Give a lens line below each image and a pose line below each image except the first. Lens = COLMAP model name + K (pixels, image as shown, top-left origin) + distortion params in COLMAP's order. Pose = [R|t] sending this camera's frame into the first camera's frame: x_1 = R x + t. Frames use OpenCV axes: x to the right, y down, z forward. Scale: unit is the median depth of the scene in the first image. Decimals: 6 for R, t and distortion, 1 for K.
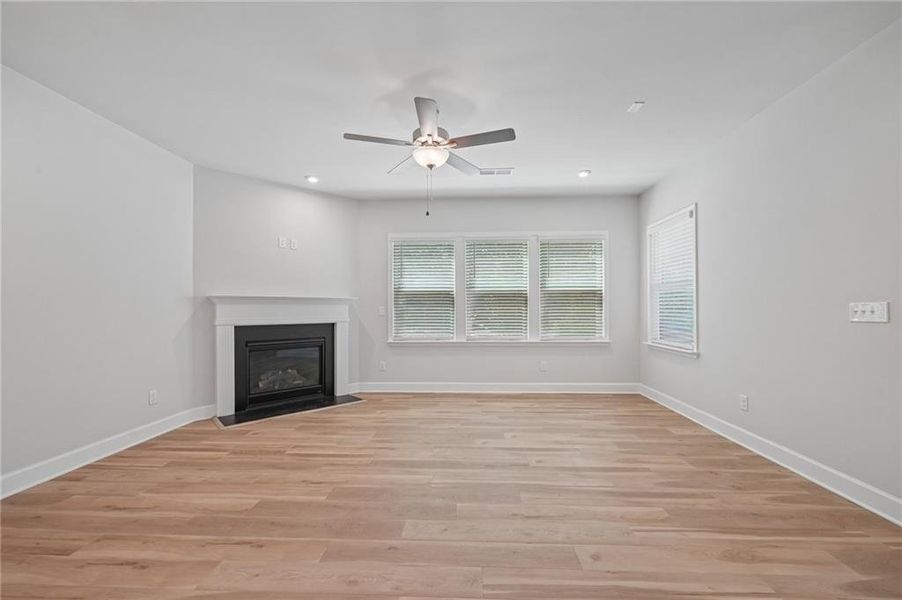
lens RADIAL K [[357.6, 0, 462.6], [0, 357.6, 305.8], [0, 0, 1]] dist [-0.007771, 0.000666]
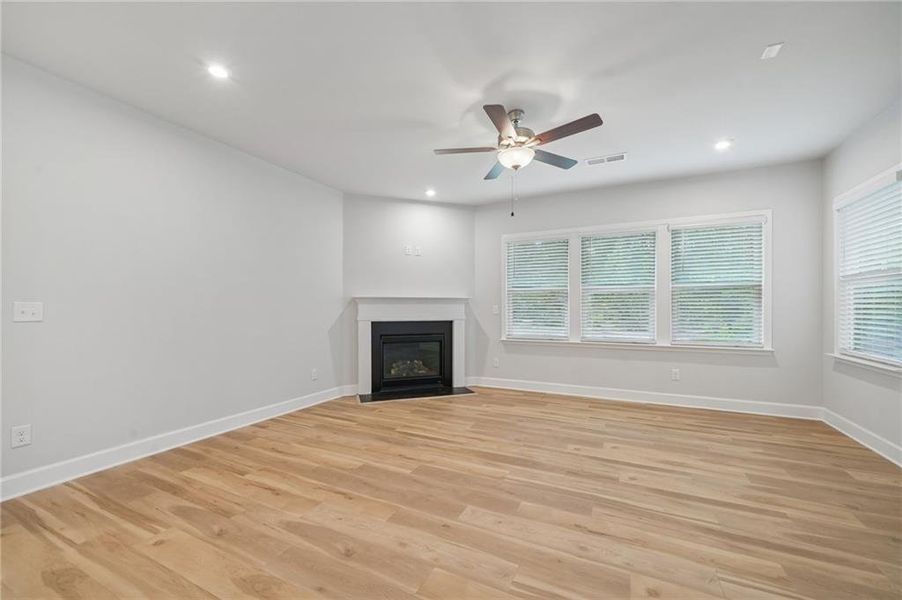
lens RADIAL K [[357.6, 0, 460.8], [0, 357.6, 306.0], [0, 0, 1]] dist [-0.007771, 0.000666]
pose [[0.916049, 0.000913, -0.401066, 0.144925], [0.000716, 0.999992, 0.003912, -0.000725], [0.401066, -0.003871, 0.916041, 0.007373]]
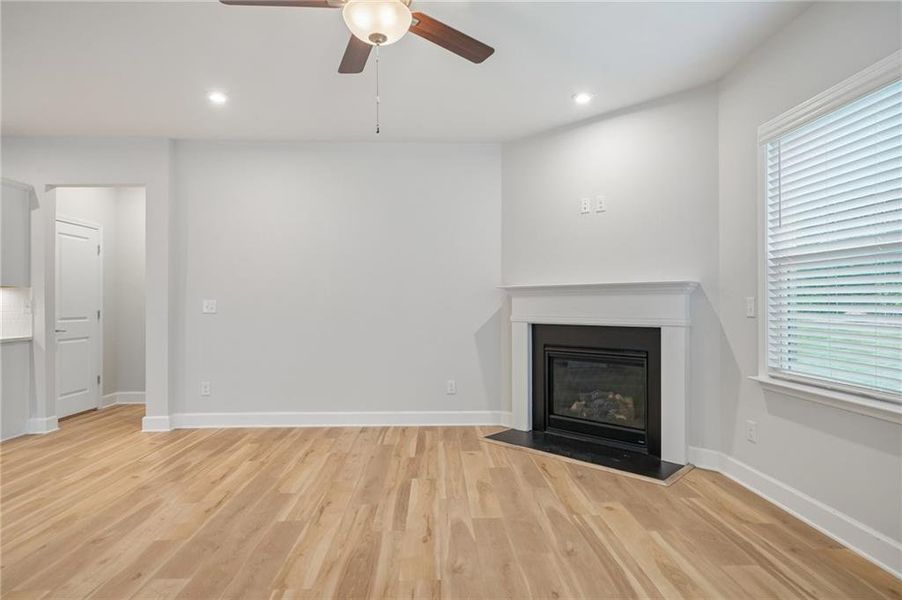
lens RADIAL K [[494.8, 0, 450.9], [0, 494.8, 298.7], [0, 0, 1]] dist [0.005432, 0.000714]
pose [[0.044109, -0.006226, -0.999007, 0.543718], [0.012835, 0.999902, -0.005665, 0.005427], [0.998944, -0.012572, 0.044184, 0.876942]]
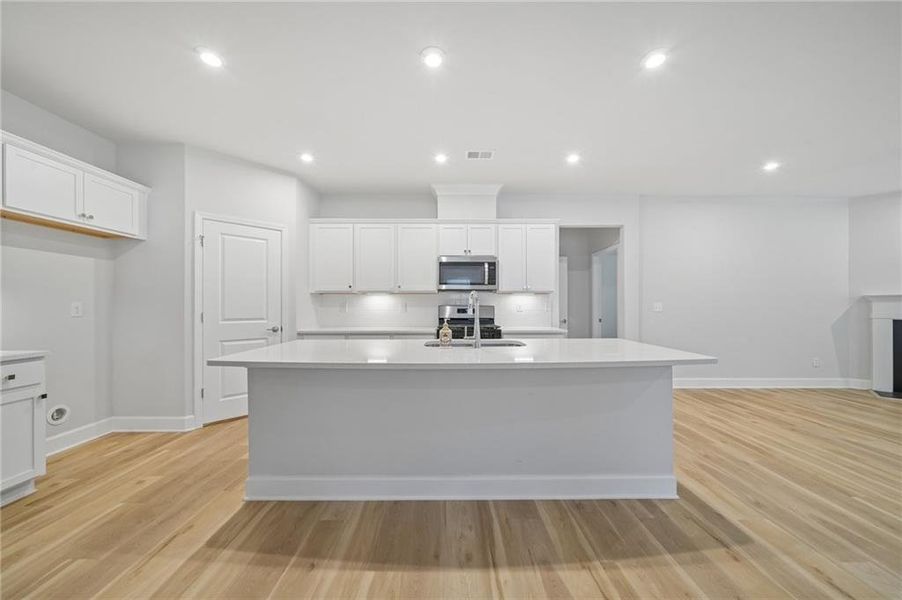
lens RADIAL K [[316.0, 0, 441.5], [0, 316.0, 306.1], [0, 0, 1]] dist [-0.005808, 0.000050]
pose [[0.024445, 0.004311, -0.999692, 0.429333], [0.009040, 0.999949, 0.004533, -0.008762], [0.999660, -0.009148, 0.024405, -0.626310]]
